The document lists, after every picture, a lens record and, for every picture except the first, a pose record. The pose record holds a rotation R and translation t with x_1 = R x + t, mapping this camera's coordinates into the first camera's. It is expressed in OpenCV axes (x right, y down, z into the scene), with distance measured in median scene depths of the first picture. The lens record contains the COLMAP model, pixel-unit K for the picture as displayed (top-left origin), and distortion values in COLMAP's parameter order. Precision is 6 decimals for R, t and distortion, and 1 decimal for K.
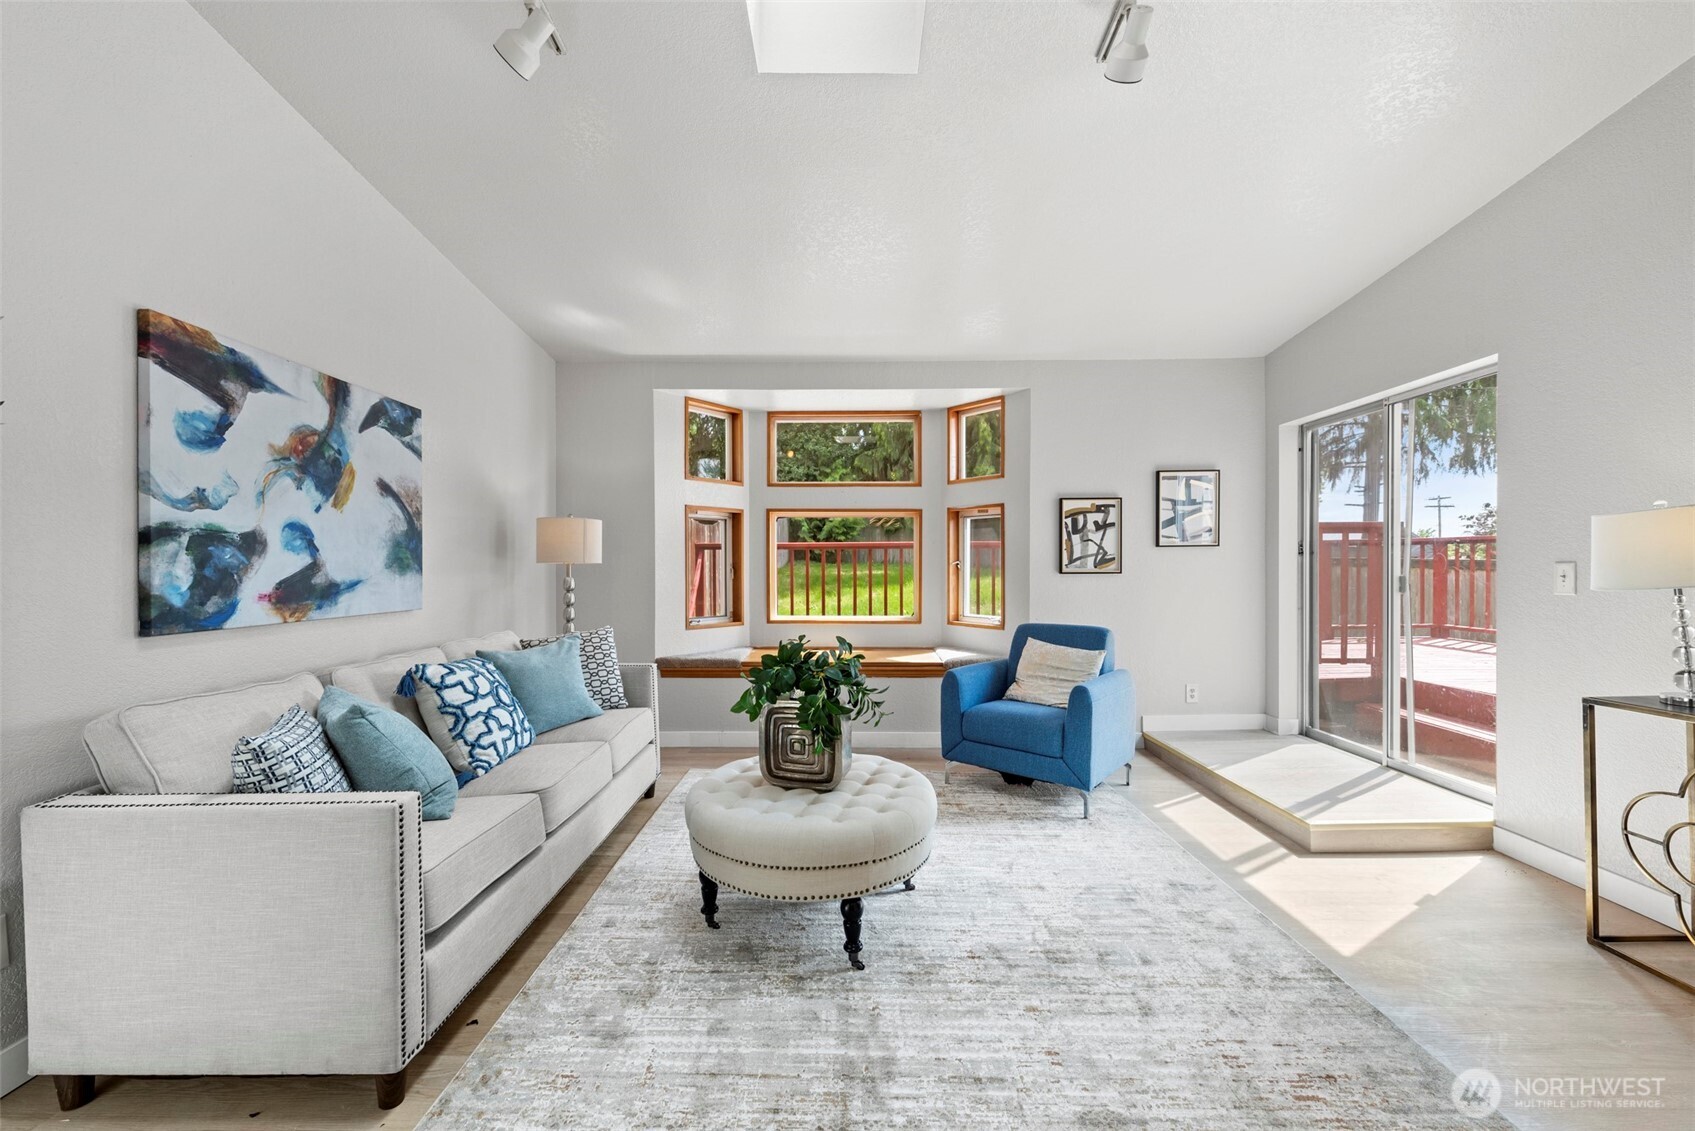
lens RADIAL K [[701.3, 0, 852.2], [0, 701.3, 566.2], [0, 0, 1]] dist [0.001406, -0.000272]
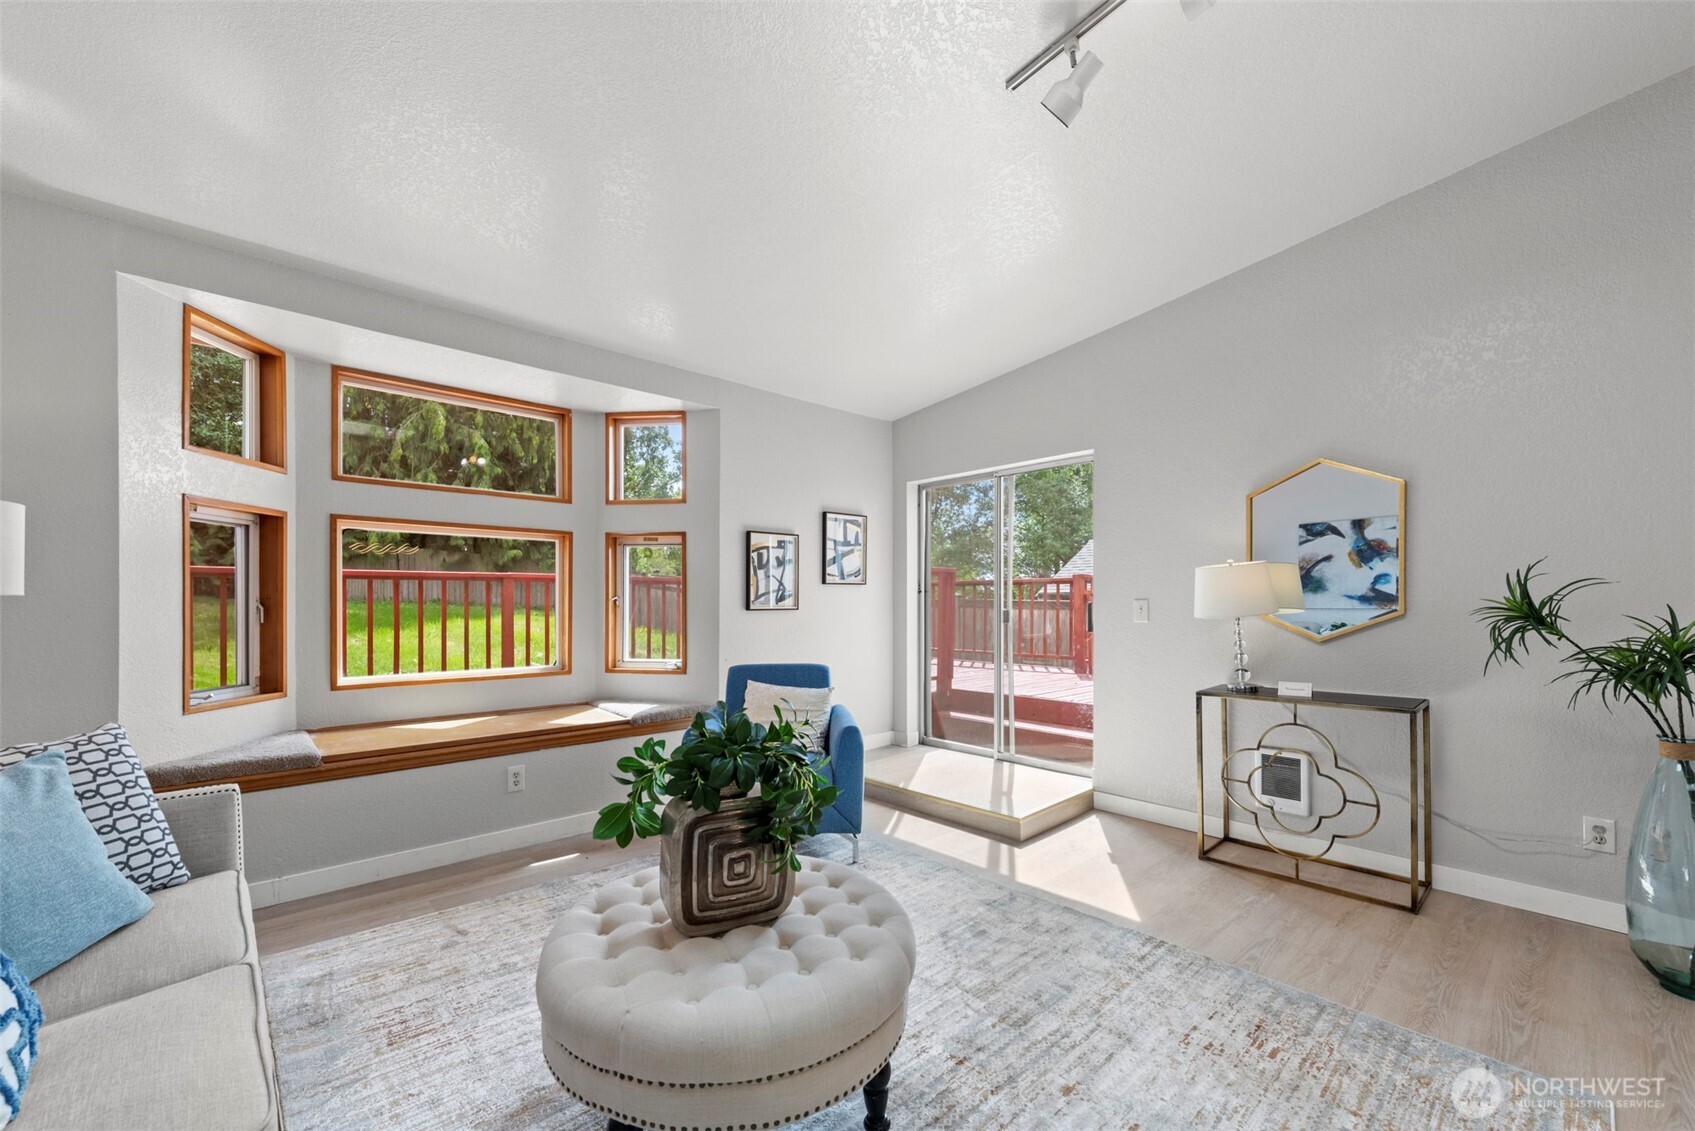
lens RADIAL K [[683.9, 0, 845.4], [0, 683.9, 602.7], [0, 0, 1]] dist [0.008954, -0.000716]
pose [[0.725498, 0.001216, 0.688224, -0.242502], [0.000656, 0.999997, -0.002458, 0.002289], [-0.688224, 0.002234, 0.725494, 0.239167]]
